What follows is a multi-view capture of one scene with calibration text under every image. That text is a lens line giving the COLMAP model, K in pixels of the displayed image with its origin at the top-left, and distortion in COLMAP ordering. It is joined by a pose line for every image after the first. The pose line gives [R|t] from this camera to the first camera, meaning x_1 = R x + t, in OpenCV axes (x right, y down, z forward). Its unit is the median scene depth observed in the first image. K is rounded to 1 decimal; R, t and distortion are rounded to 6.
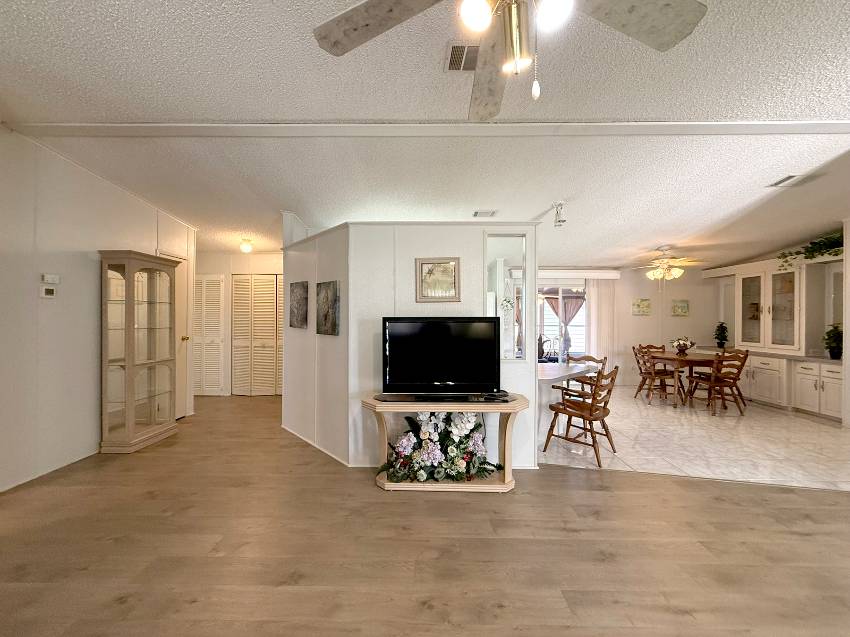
lens RADIAL K [[340.7, 0, 425.8], [0, 340.7, 319.3], [0, 0, 1]] dist [-0.002973, -0.000133]
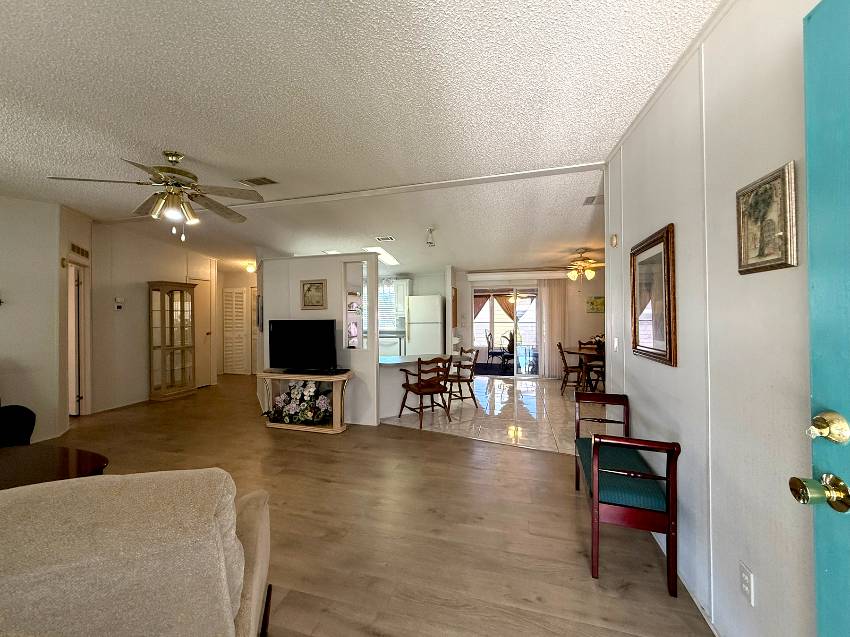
lens RADIAL K [[340.7, 0, 406.7], [0, 340.7, 314.0], [0, 0, 1]] dist [-0.002973, -0.000133]
pose [[0.963508, -0.010540, -0.267472, 0.830246], [0.009599, 0.999942, -0.004822, -0.018955], [0.267508, 0.002078, 0.963554, -0.332798]]
